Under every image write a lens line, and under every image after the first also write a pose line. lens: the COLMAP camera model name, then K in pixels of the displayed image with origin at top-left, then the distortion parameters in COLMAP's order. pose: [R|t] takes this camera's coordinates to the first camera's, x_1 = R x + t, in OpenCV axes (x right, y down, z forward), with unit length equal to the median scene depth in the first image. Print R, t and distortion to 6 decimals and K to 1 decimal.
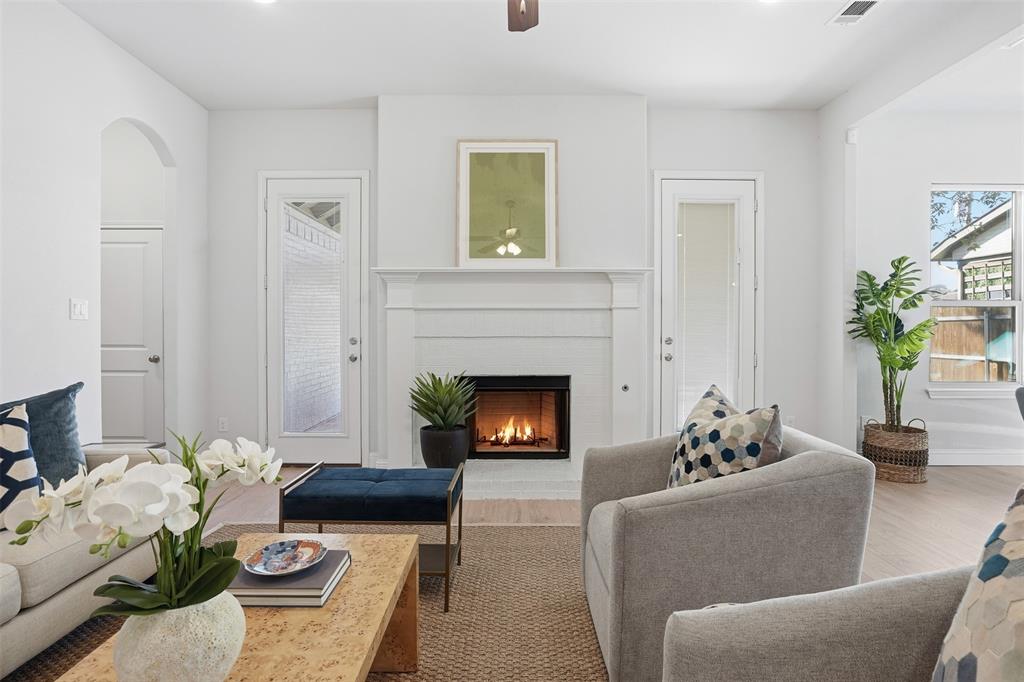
lens RADIAL K [[559.5, 0, 507.6], [0, 559.5, 325.0], [0, 0, 1]] dist [-0.036682, 0.000399]
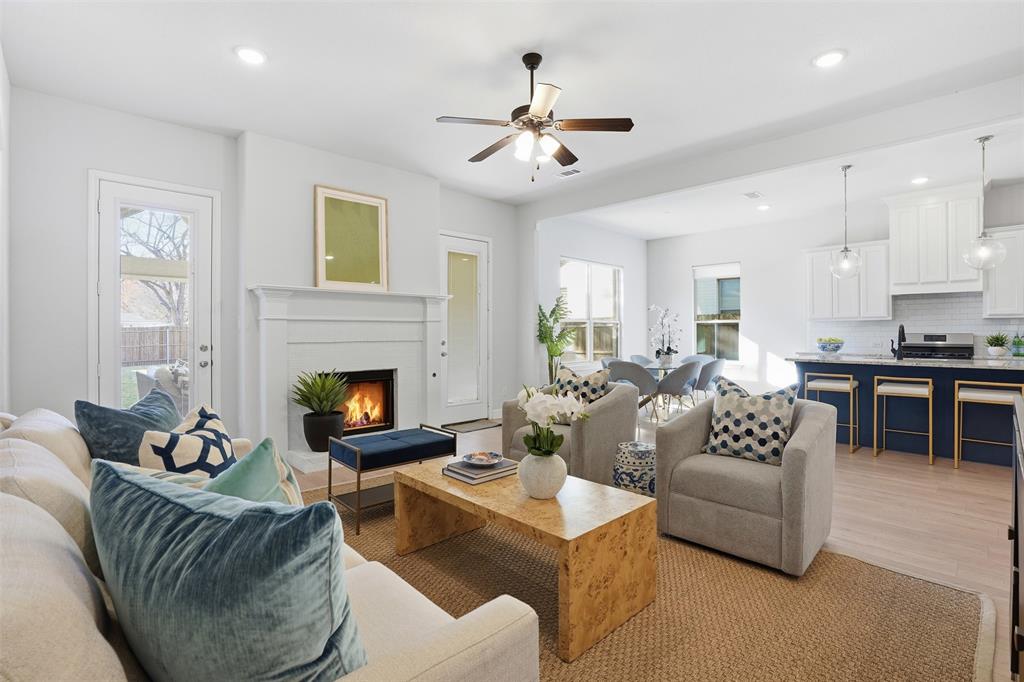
lens RADIAL K [[487.3, 0, 513.1], [0, 487.3, 338.5], [0, 0, 1]] dist [-0.053475, 0.025443]
pose [[0.723324, -0.008889, 0.690451, -0.519069], [-0.000556, 0.999909, 0.013456, -0.002130], [-0.690508, -0.010117, 0.723254, -0.085996]]
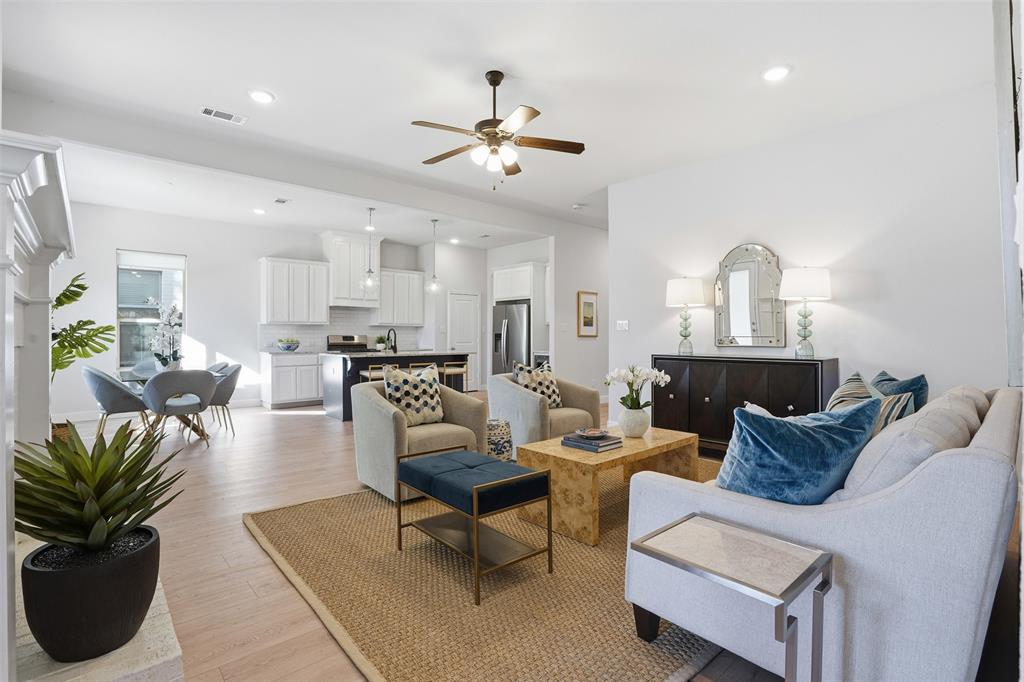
lens RADIAL K [[481.2, 0, 512.0], [0, 481.2, 336.5], [0, 0, 1]] dist [-0.063252, 0.026272]
pose [[-0.660411, 0.001931, 0.750901, -0.584927], [-0.004123, 0.999972, -0.006197, 0.015702], [-0.750893, -0.007188, -0.660385, 0.865284]]
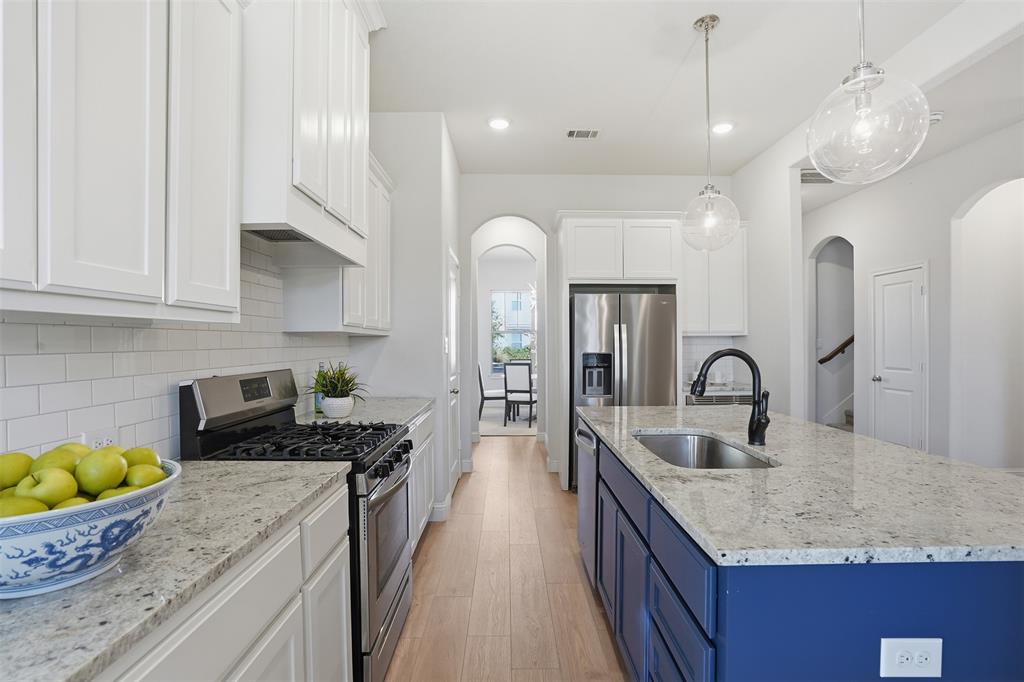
lens RADIAL K [[481.2, 0, 512.0], [0, 481.2, 336.5], [0, 0, 1]] dist [-0.063252, 0.026272]
pose [[-0.999980, 0.005242, 0.003615, 1.106550], [0.005176, 0.999823, -0.018068, -0.024532], [-0.003709, -0.018049, -0.999830, 0.504405]]
